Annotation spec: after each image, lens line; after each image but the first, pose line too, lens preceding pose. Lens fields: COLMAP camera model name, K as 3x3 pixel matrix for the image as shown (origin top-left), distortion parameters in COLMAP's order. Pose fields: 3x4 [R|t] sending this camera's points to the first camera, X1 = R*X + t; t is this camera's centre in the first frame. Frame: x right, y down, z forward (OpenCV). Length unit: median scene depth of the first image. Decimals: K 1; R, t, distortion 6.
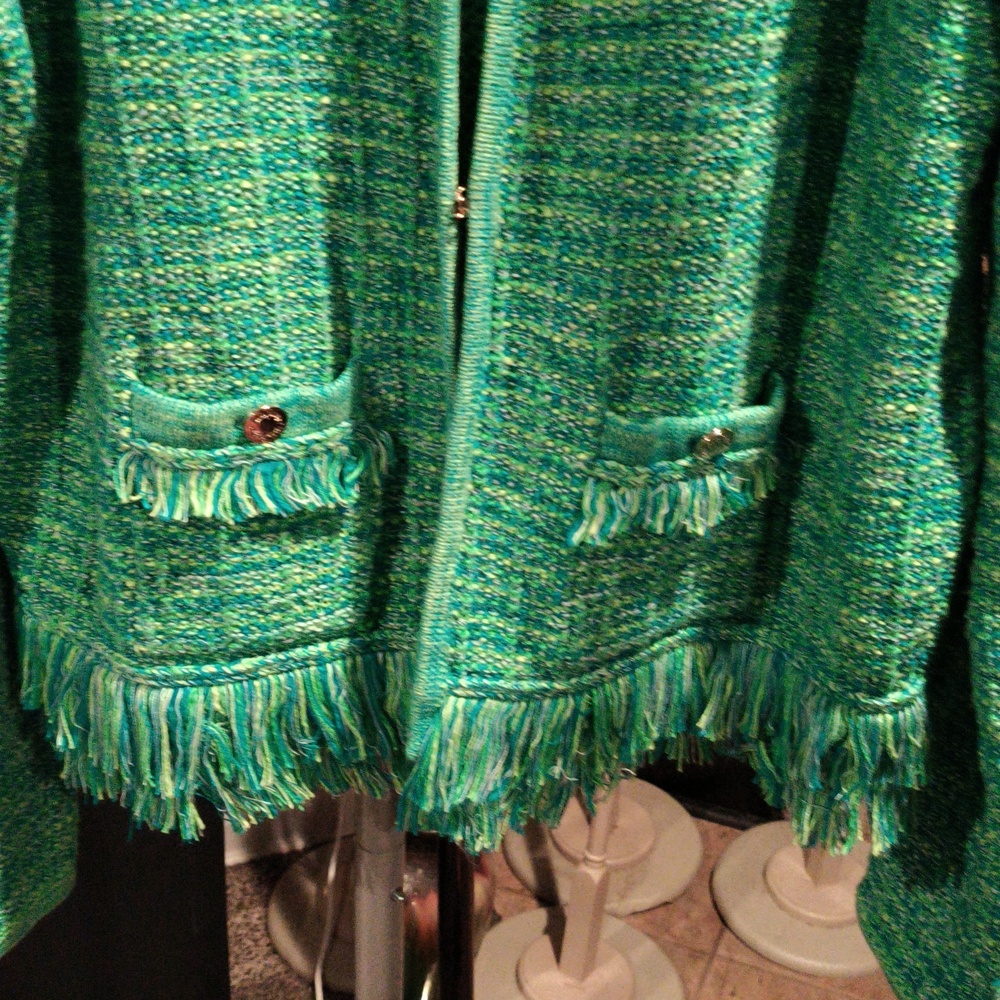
lens RADIAL K [[1582.4, 0, 495.2], [0, 1582.4, 497.7], [0, 0, 1]] dist [0.228025, -0.836935]
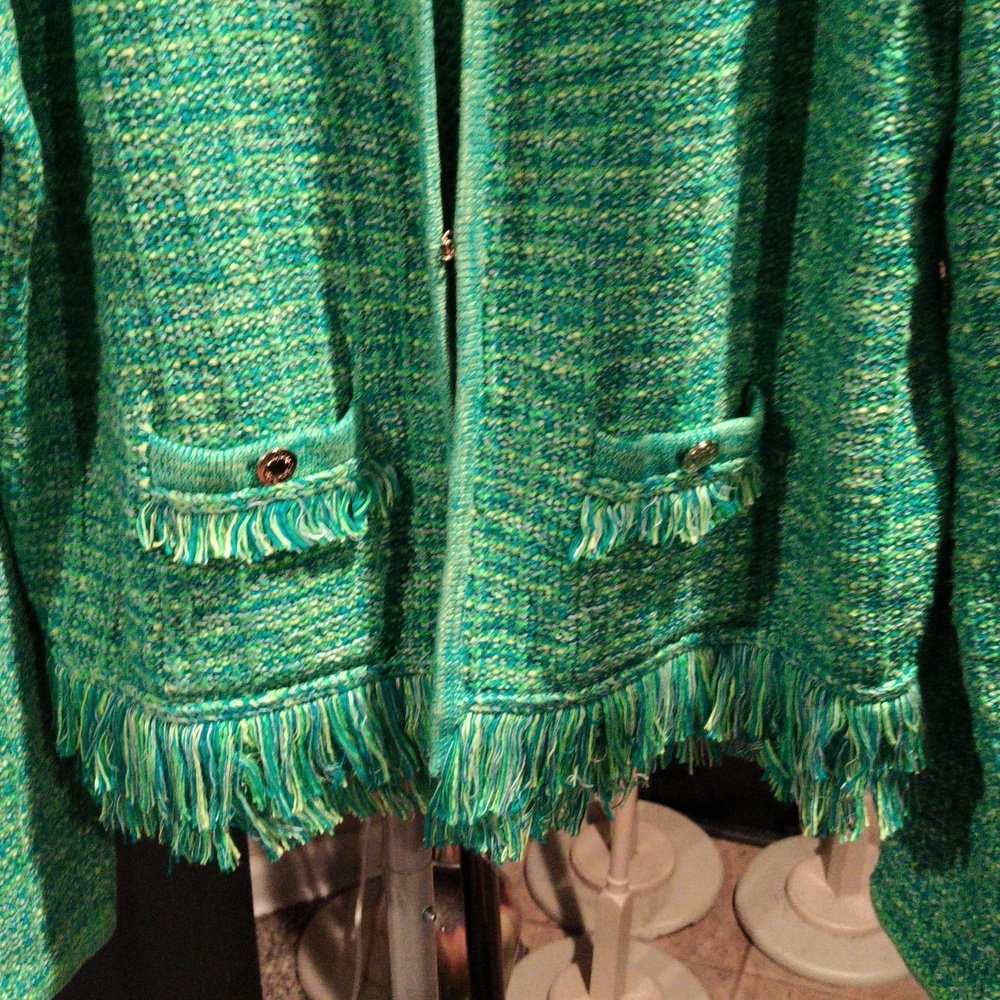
lens RADIAL K [[1582.4, 0, 495.2], [0, 1582.4, 497.7], [0, 0, 1]] dist [0.228025, -0.836935]
pose [[0.997725, -0.067342, 0.003240, -0.003907], [0.067405, 0.997354, -0.027249, 0.012873], [-0.001396, 0.027405, 0.999623, -0.054427]]
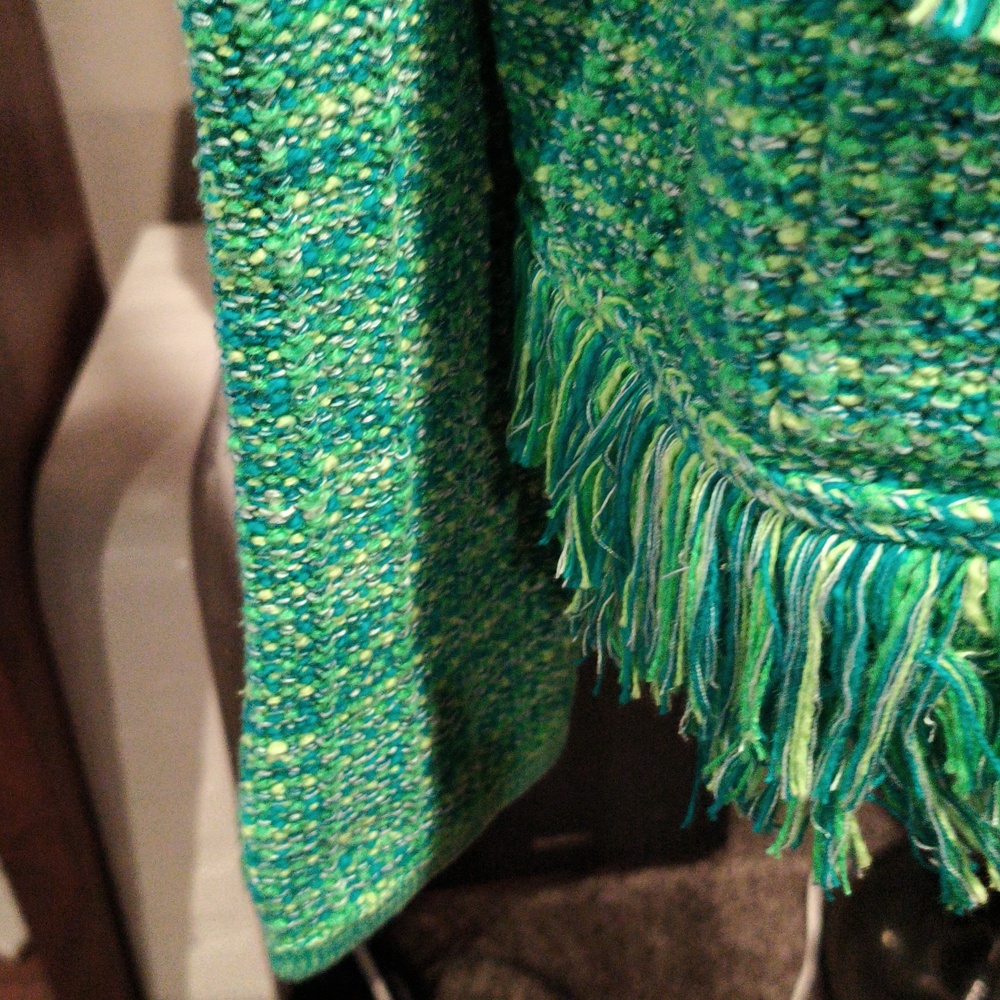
lens RADIAL K [[1582.4, 0, 495.2], [0, 1582.4, 497.7], [0, 0, 1]] dist [0.228025, -0.836935]
pose [[0.936604, 0.177392, -0.302169, -0.175515], [-0.106529, 0.965716, 0.236736, 0.034119], [0.333804, -0.189538, 0.923391, 0.658587]]
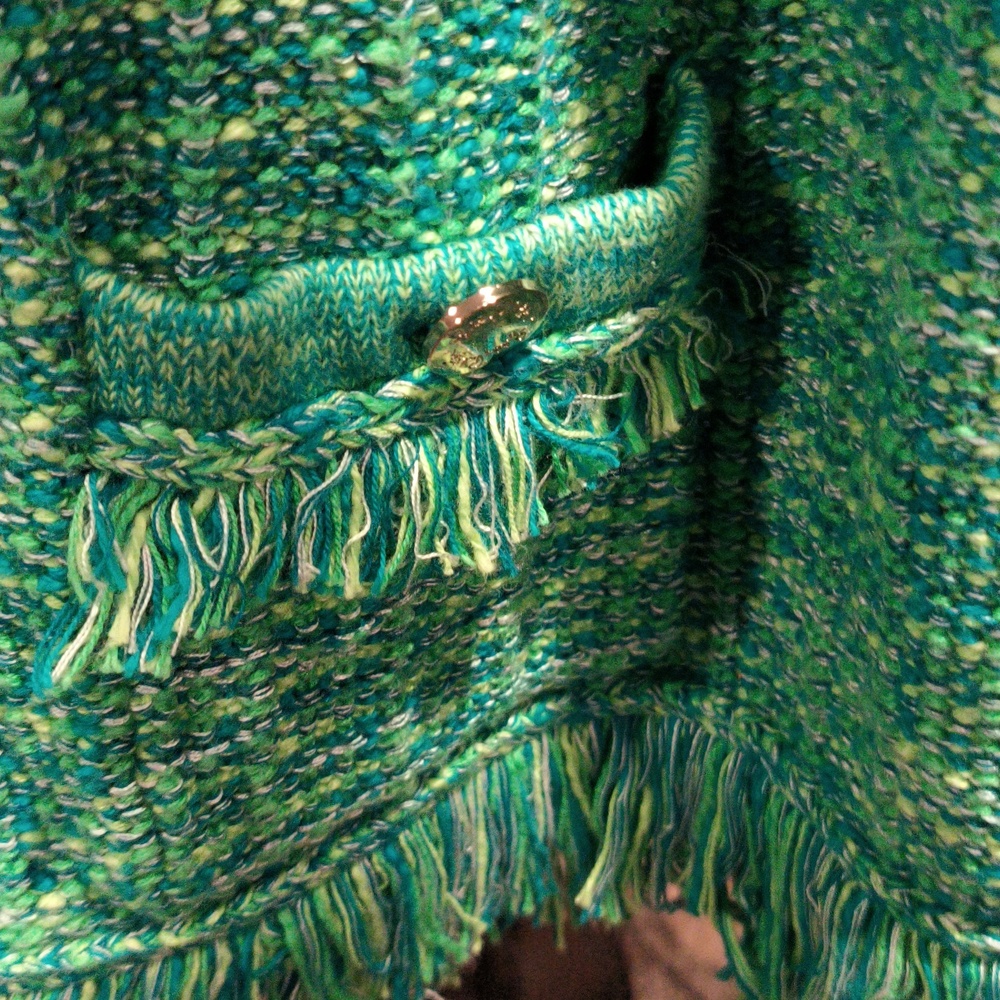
lens RADIAL K [[1582.4, 0, 495.2], [0, 1582.4, 497.7], [0, 0, 1]] dist [0.228025, -0.836935]
pose [[0.995997, -0.062664, -0.063745, 0.154702], [0.075600, 0.971037, 0.226654, -0.071854], [0.047696, -0.230566, 0.971887, 0.664410]]
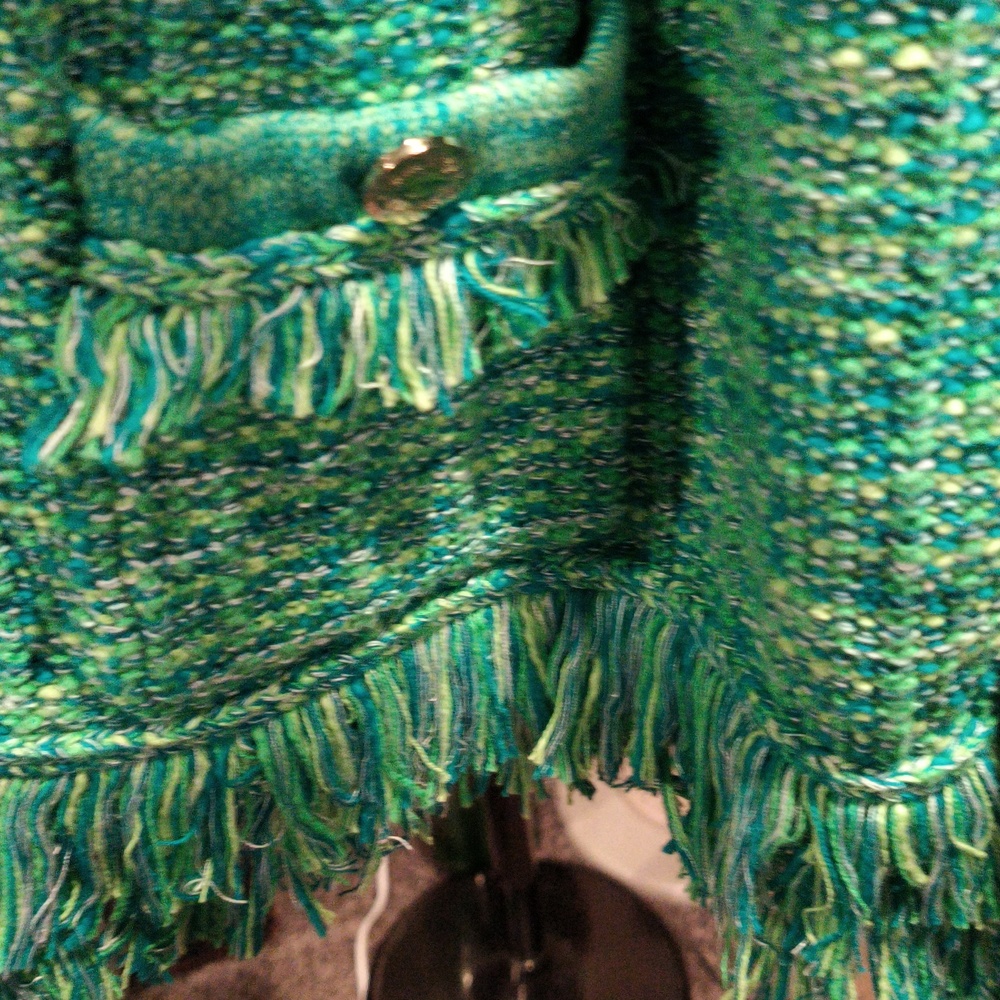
lens RADIAL K [[1582.7, 0, 508.5], [0, 1582.7, 507.4], [0, 0, 1]] dist [0.285500, -1.128887]
pose [[0.992379, -0.016576, -0.122099, 0.200109], [0.041228, 0.978465, 0.202251, -0.033318], [0.116117, -0.205744, 0.971692, 0.602764]]
